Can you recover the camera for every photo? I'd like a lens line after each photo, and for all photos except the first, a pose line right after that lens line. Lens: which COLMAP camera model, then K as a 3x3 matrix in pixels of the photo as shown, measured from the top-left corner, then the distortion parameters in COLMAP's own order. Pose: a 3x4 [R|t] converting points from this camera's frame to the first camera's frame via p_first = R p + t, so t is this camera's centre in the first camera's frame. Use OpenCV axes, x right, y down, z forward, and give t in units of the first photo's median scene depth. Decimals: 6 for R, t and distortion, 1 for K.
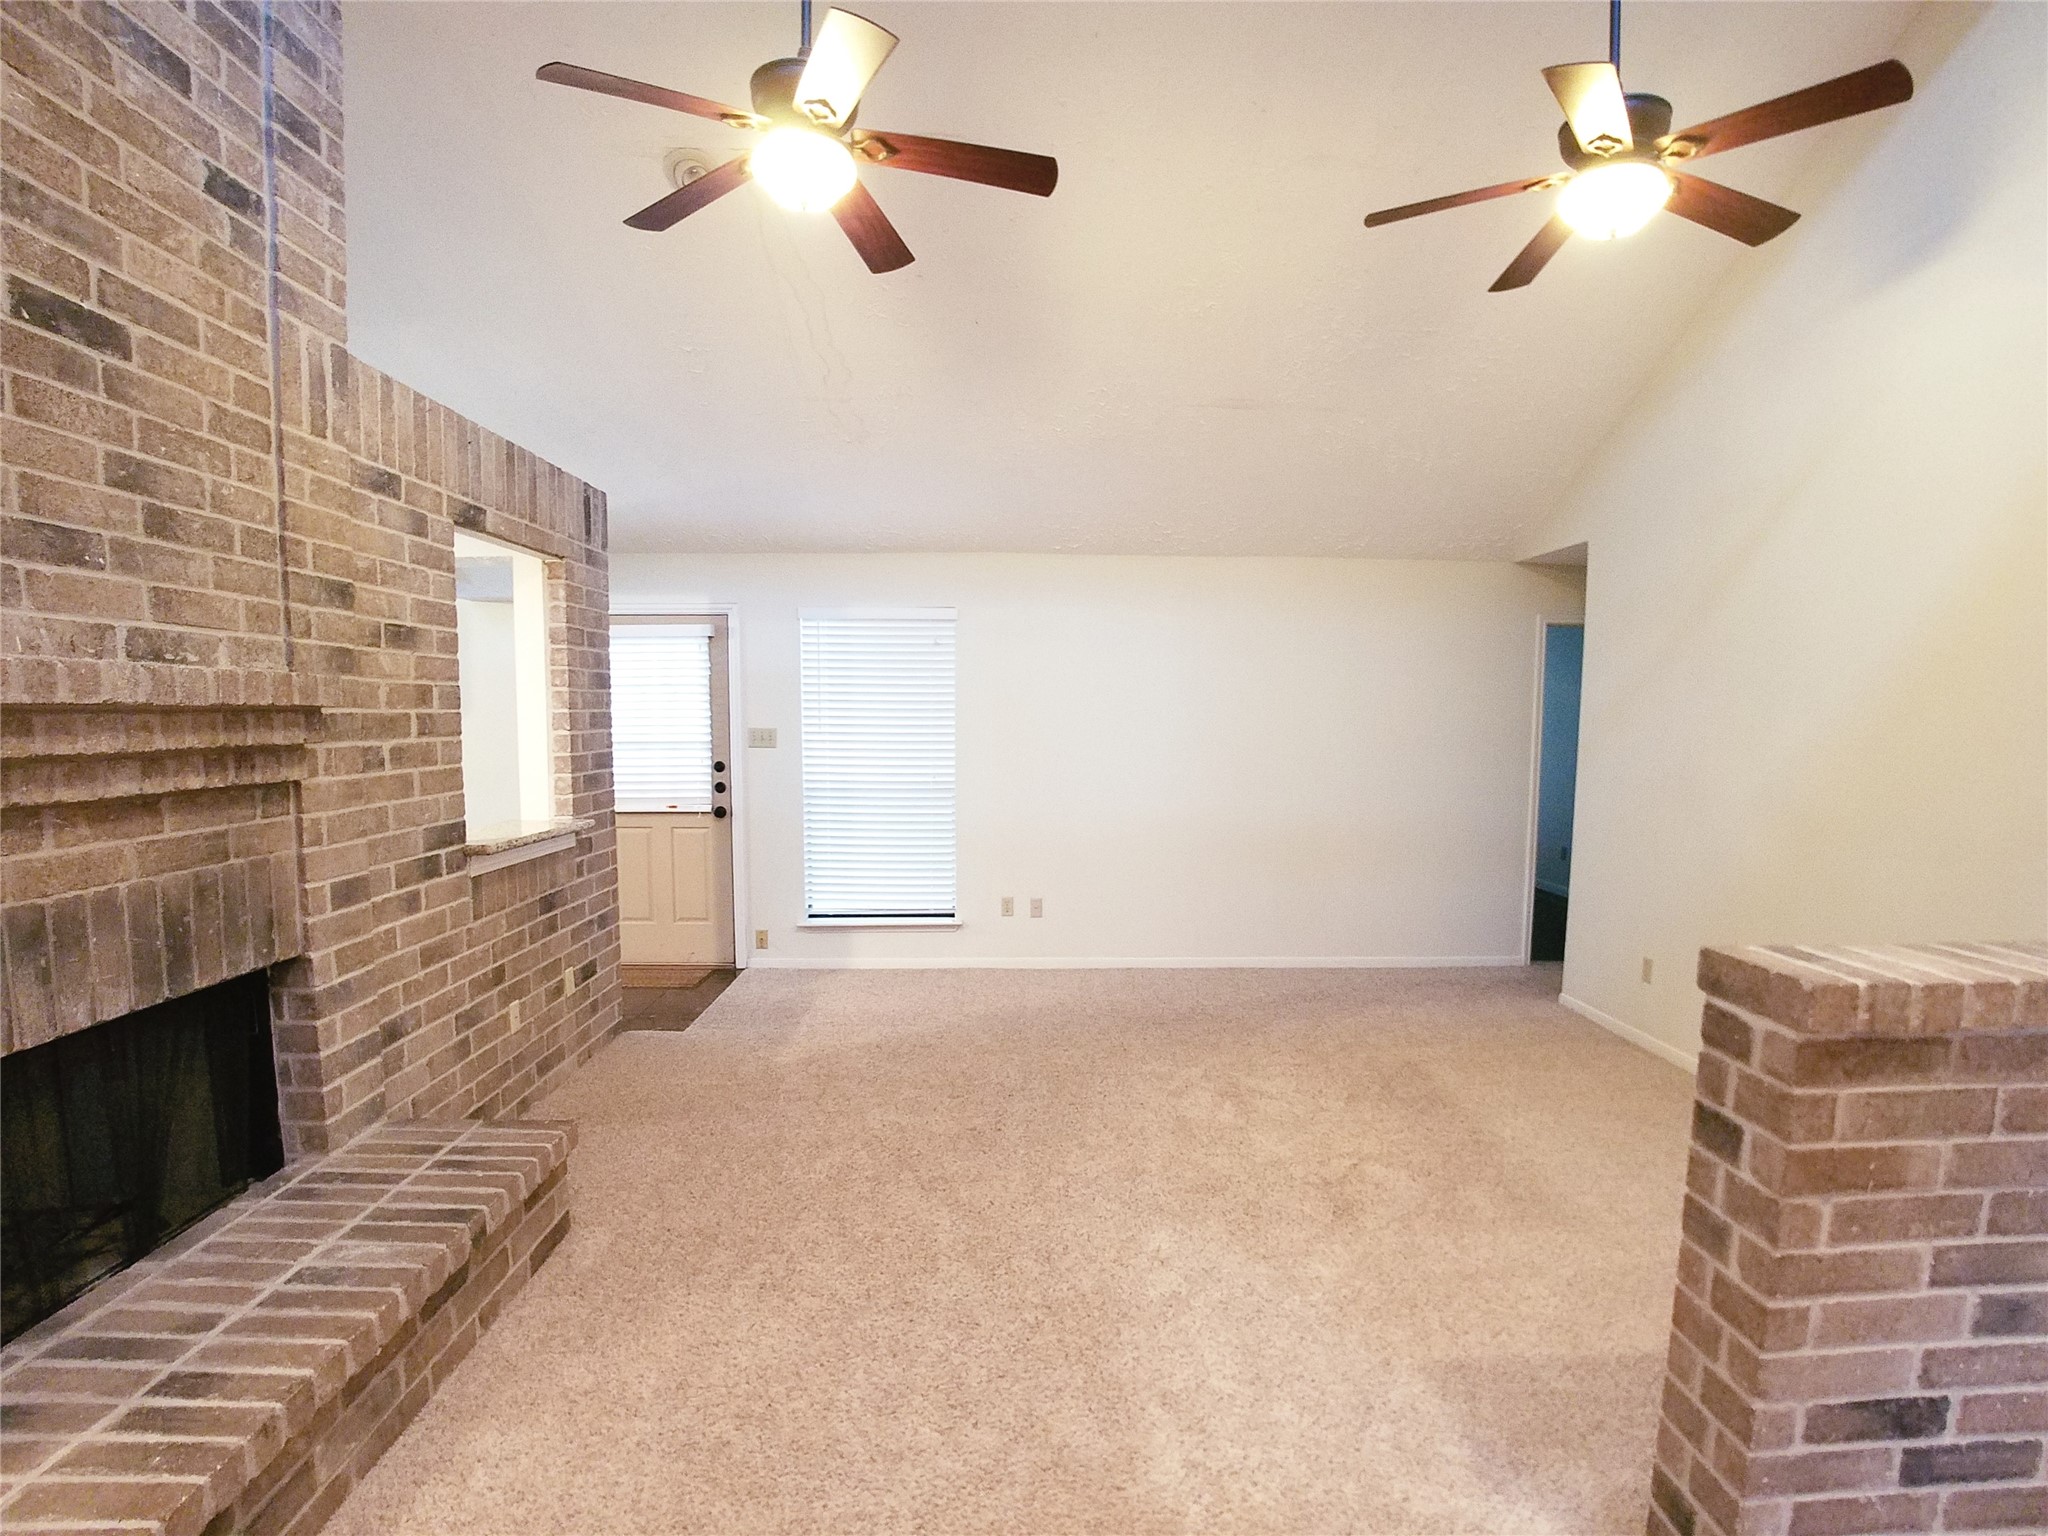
lens RADIAL K [[1032.4, 0, 1035.1], [0, 1032.4, 832.4], [0, 0, 1]] dist [-0.081055, 0.019617]
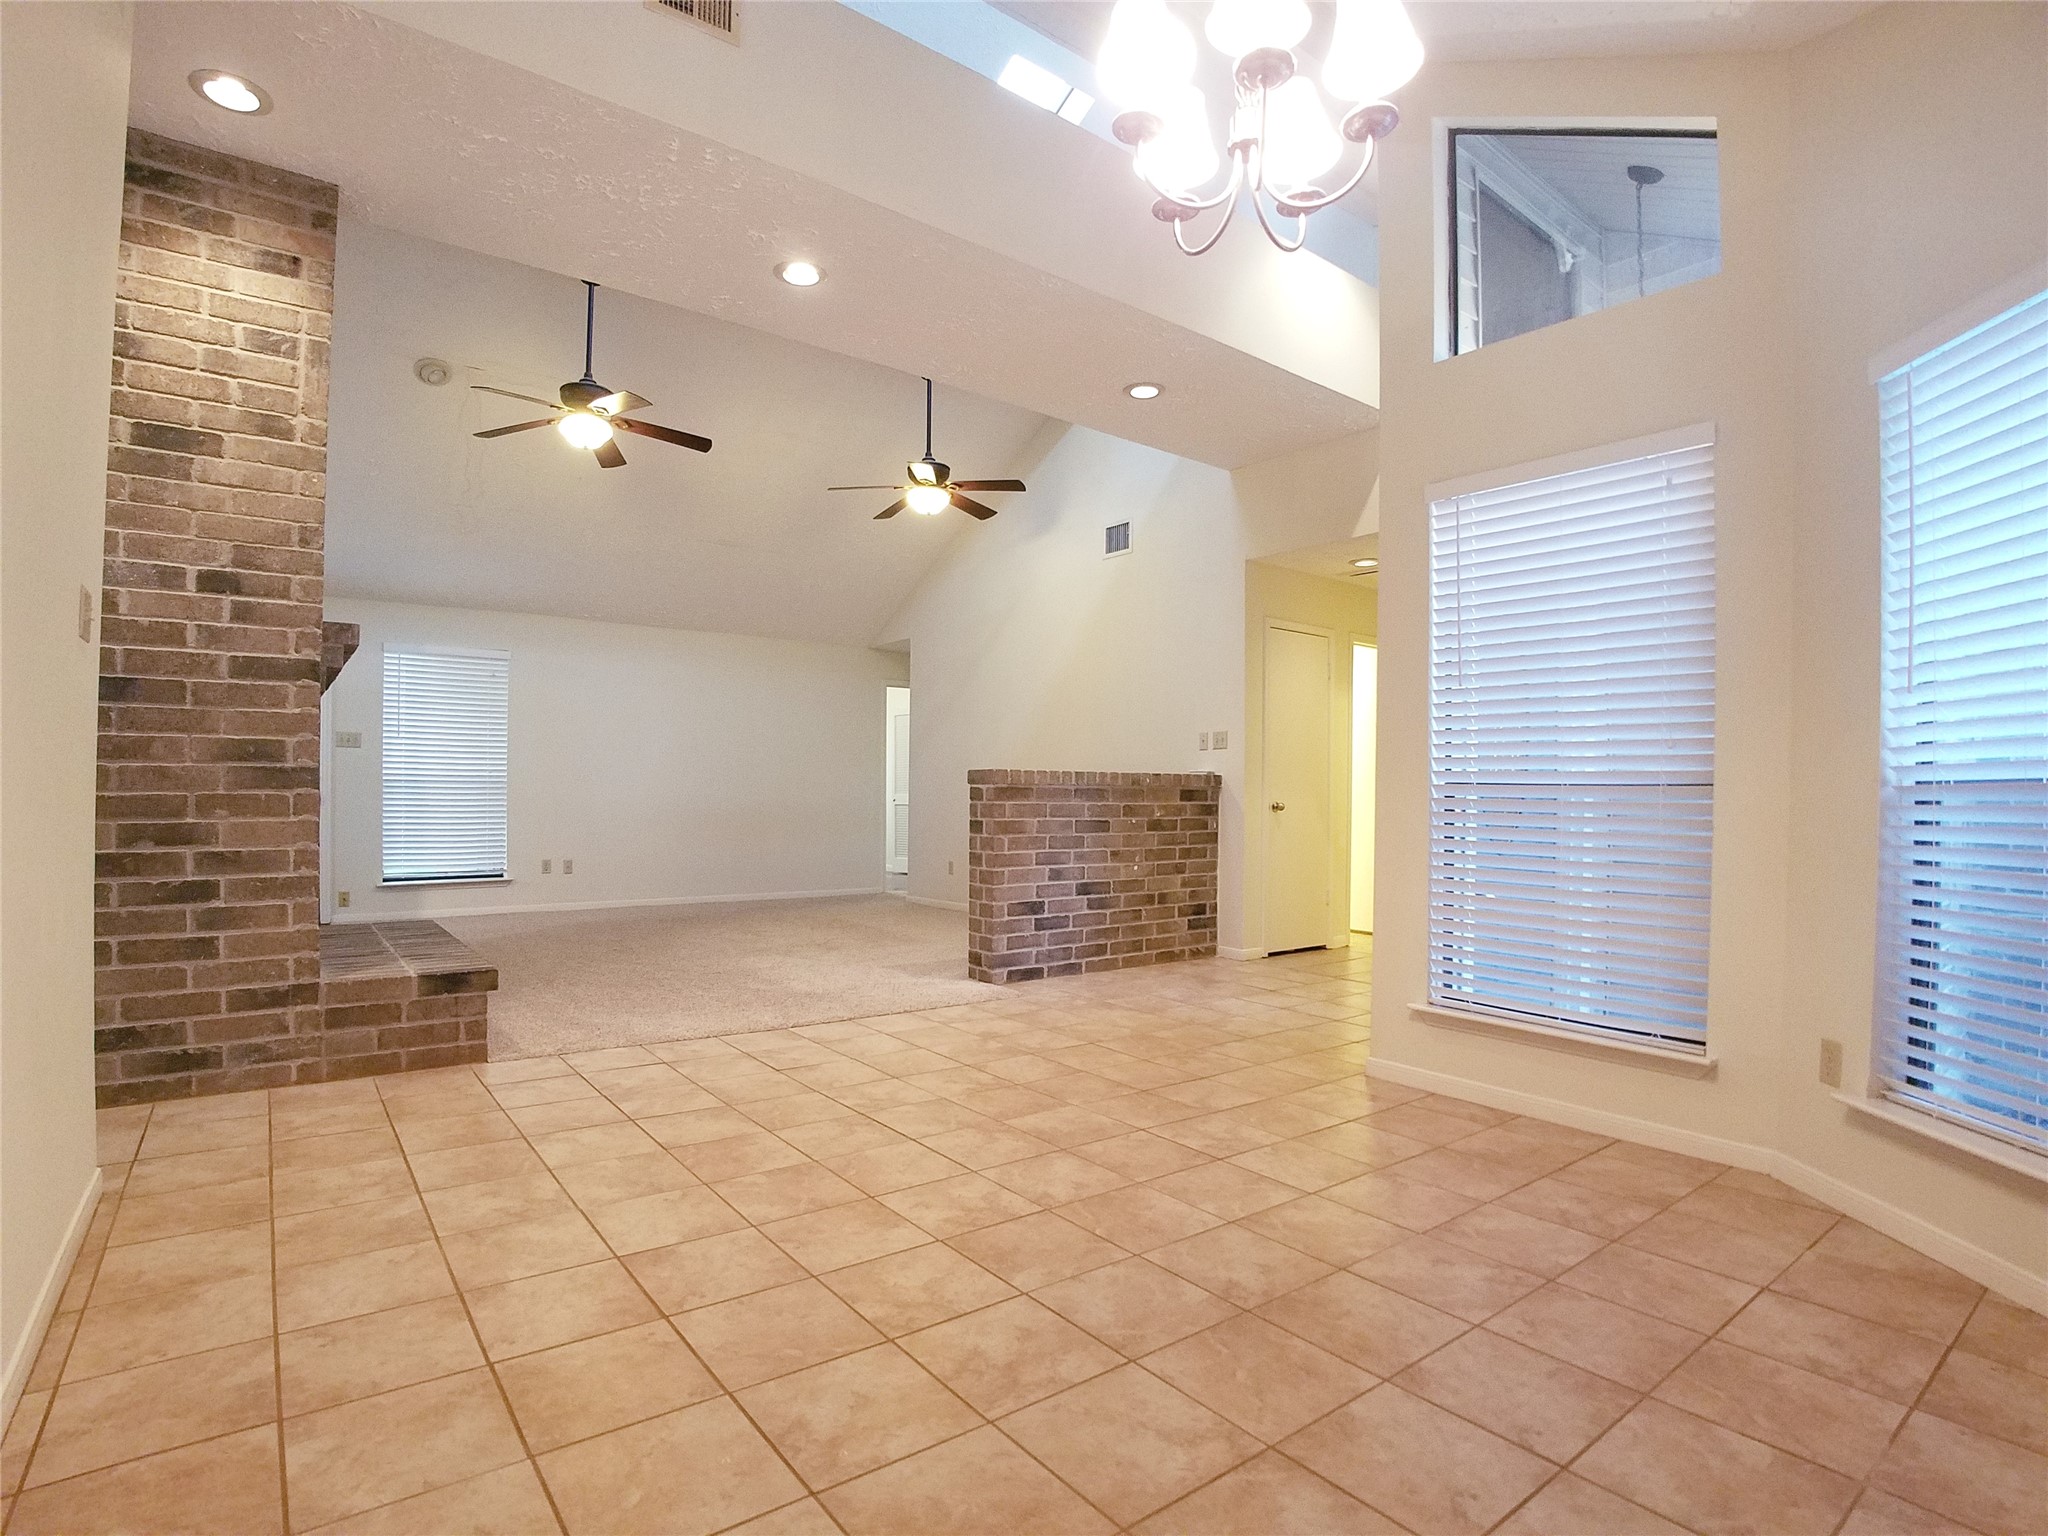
lens RADIAL K [[1024.1, 0, 1019.5], [0, 1024.1, 800.7], [0, 0, 1]] dist [-0.070977, 0.012365]
pose [[0.811950, 0.001538, 0.583724, -0.788718], [0.060547, 0.994381, -0.086840, 0.366563], [-0.580578, 0.105853, 0.807295, -1.229452]]
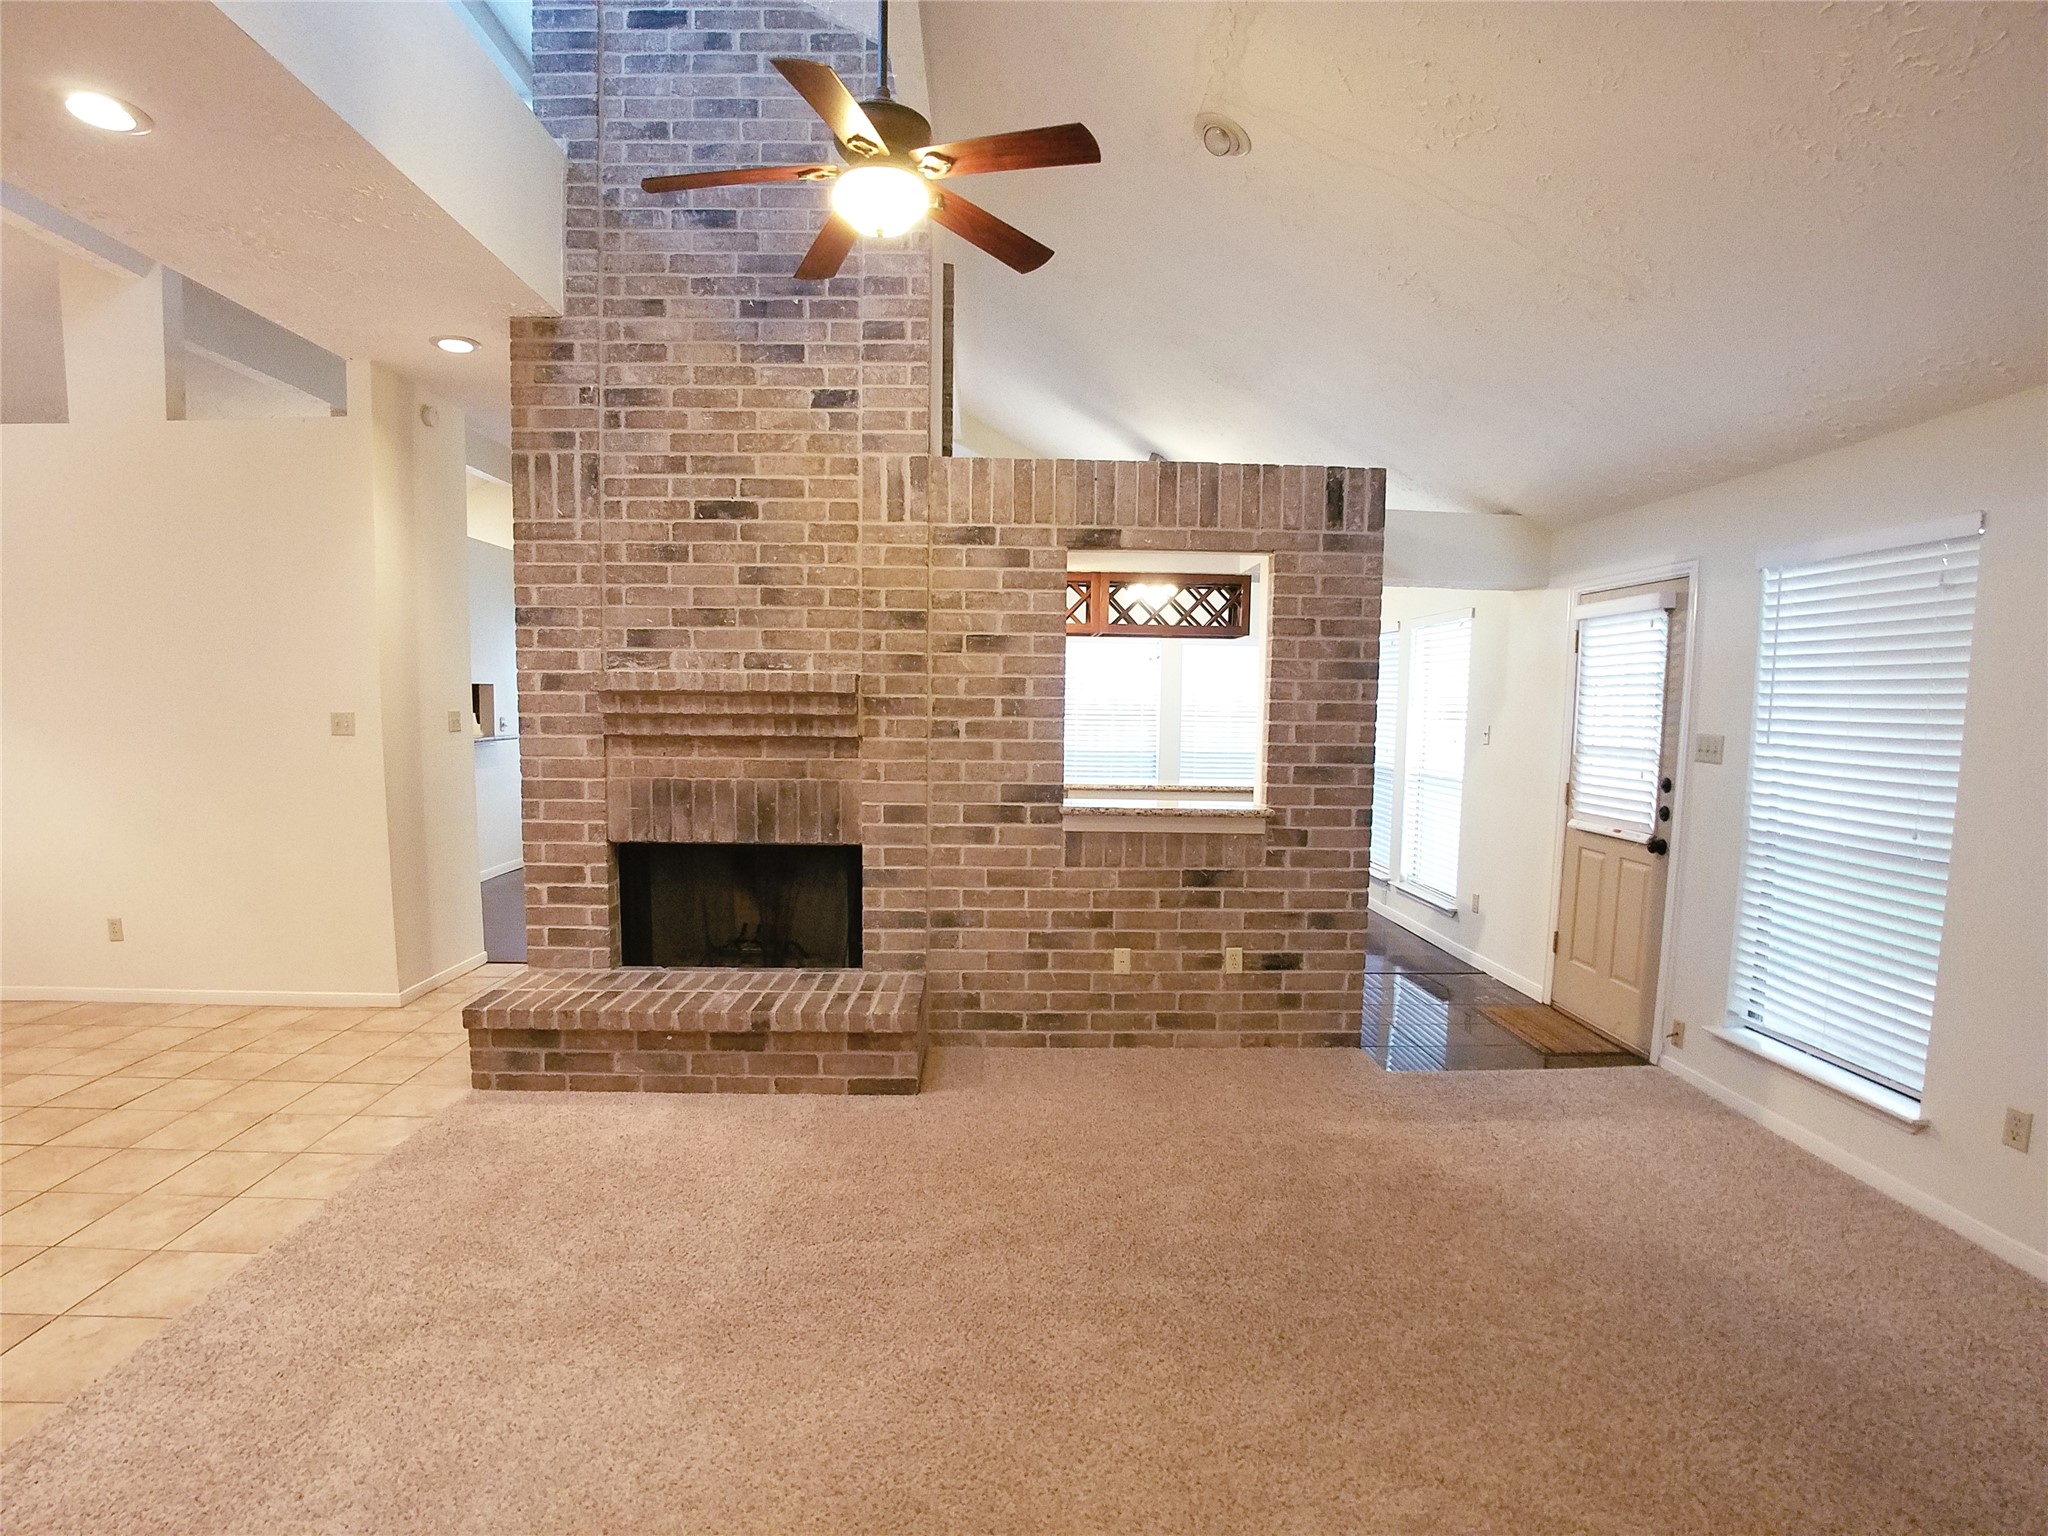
lens RADIAL K [[1044.0, 0, 1031.6], [0, 1044.0, 805.1], [0, 0, 1]] dist [-0.073948, 0.016177]
pose [[0.004694, 0.099584, -0.995018, 1.053406], [-0.127239, 0.987001, 0.098182, -0.158843], [0.991861, 0.126144, 0.017304, 1.359720]]
